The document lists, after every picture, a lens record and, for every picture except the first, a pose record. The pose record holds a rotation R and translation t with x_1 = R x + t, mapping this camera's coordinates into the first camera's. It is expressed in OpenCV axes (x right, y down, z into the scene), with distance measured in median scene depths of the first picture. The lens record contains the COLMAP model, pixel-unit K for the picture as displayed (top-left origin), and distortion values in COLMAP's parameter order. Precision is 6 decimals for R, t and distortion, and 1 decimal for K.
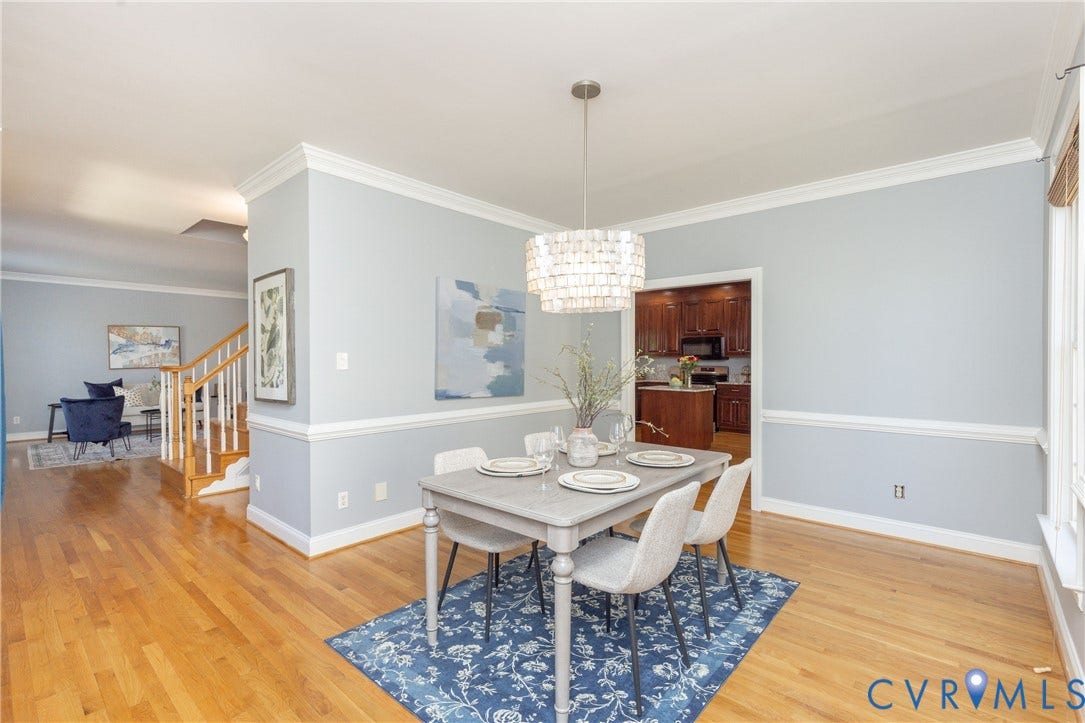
lens RADIAL K [[484.6, 0, 541.7], [0, 484.6, 363.5], [0, 0, 1]] dist [0.001848, 0.000231]
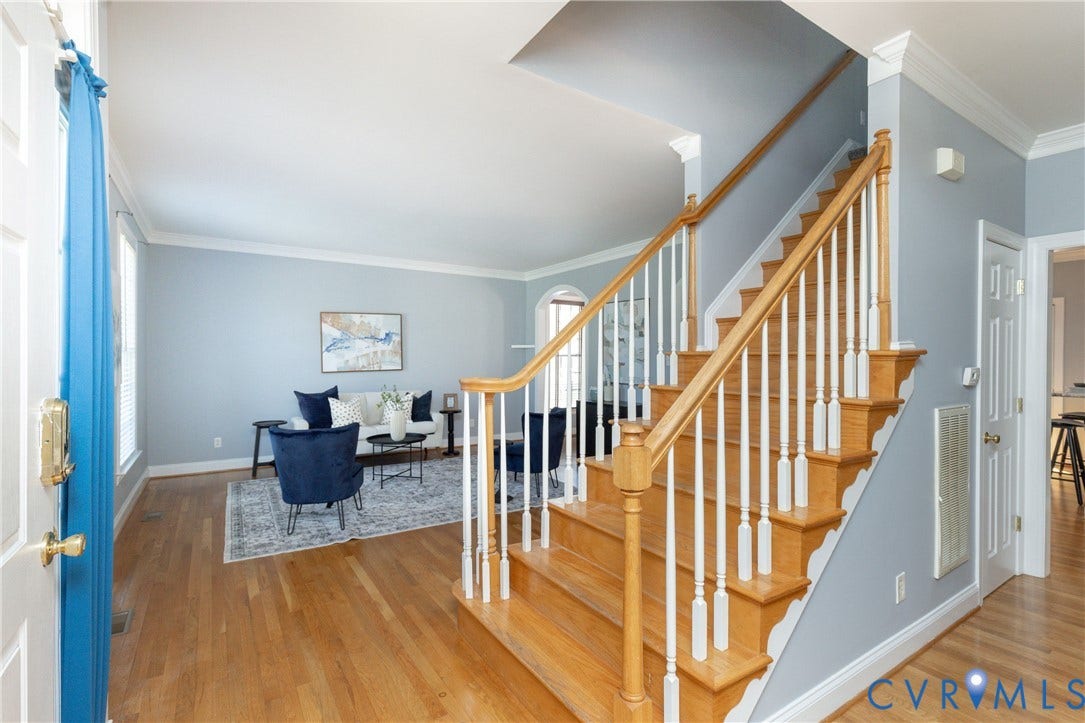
lens RADIAL K [[484.6, 0, 541.7], [0, 484.6, 363.5], [0, 0, 1]] dist [0.001848, 0.000231]
pose [[0.965971, 0.004858, -0.258605, -0.405916], [-0.004549, 0.999988, 0.001795, -0.005062], [0.258611, -0.000557, 0.965981, 0.404855]]
